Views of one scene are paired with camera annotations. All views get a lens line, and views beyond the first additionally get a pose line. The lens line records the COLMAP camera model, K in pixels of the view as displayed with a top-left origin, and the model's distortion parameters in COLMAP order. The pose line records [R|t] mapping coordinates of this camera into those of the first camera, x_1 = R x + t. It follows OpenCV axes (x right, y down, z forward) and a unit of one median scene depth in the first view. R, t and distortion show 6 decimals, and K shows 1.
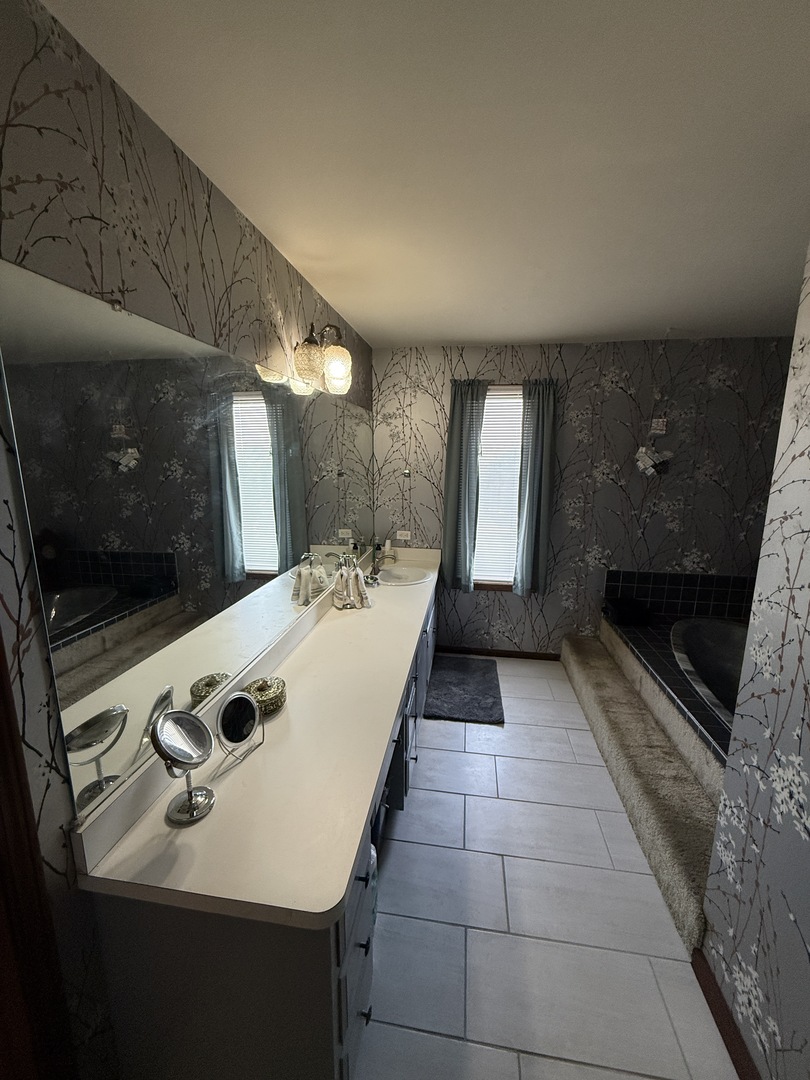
lens RADIAL K [[431.4, 0, 404.6], [0, 431.4, 538.4], [0, 0, 1]] dist [0.000042, 0.001142]
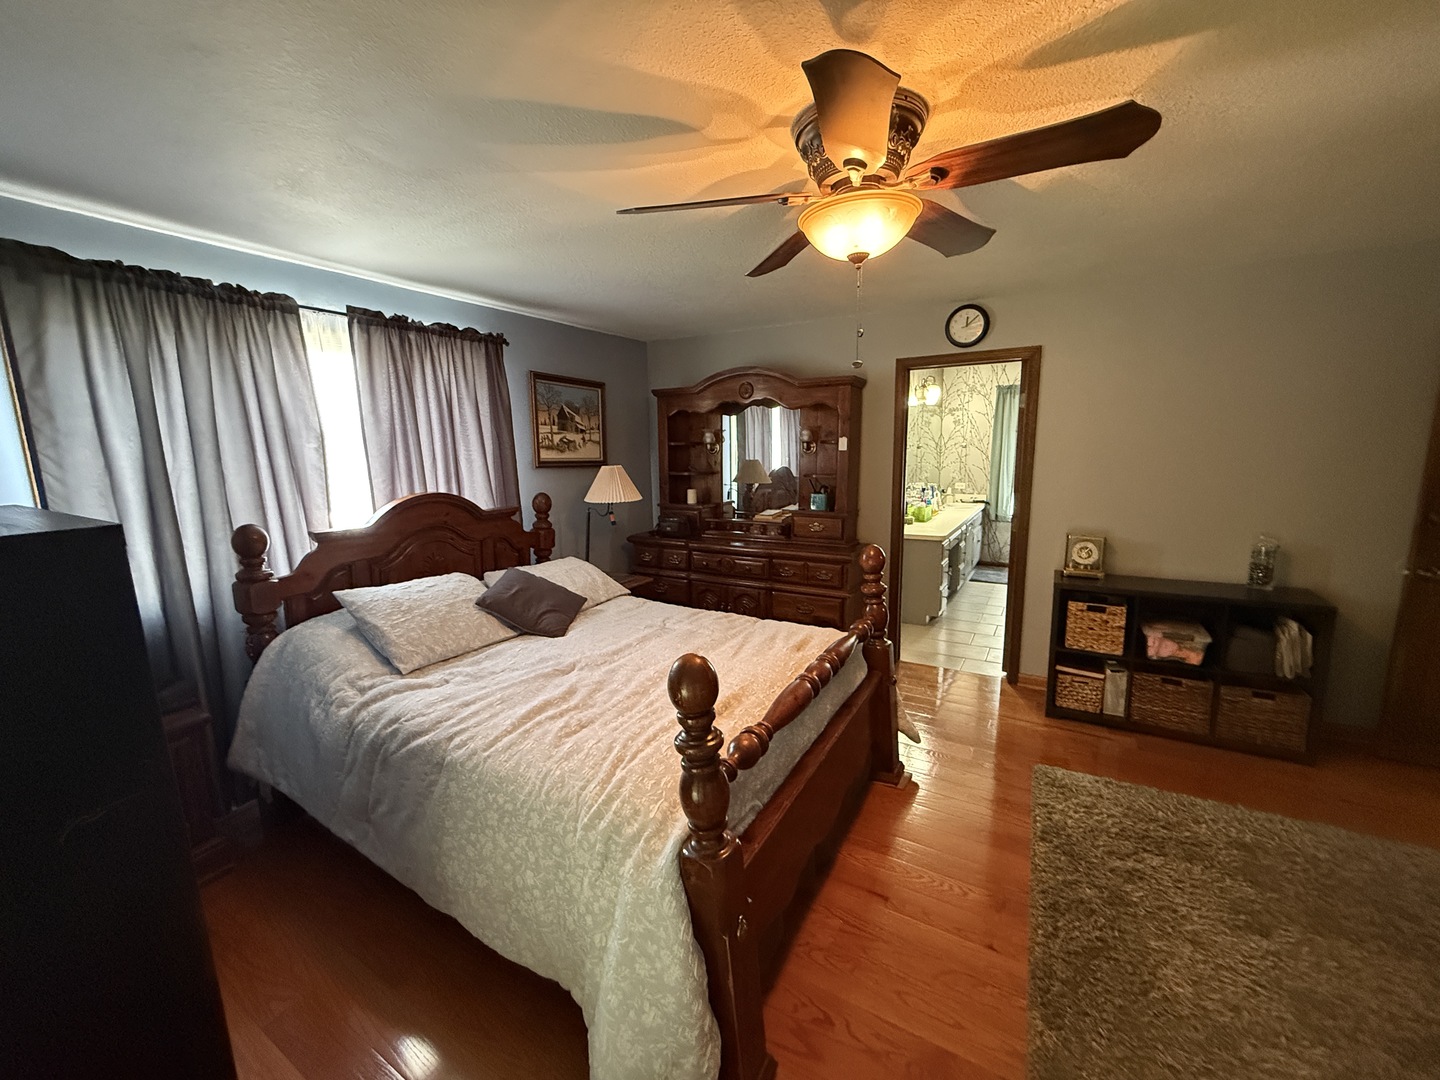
lens RADIAL K [[575.2, 0, 718.7], [0, 575.2, 538.0], [0, 0, 1]] dist [0.000042, 0.001142]
pose [[0.931136, 0.033622, -0.363118, -0.055313], [-0.040021, 0.999148, -0.010111, 0.244567], [0.362469, 0.023947, 0.931688, -1.272724]]
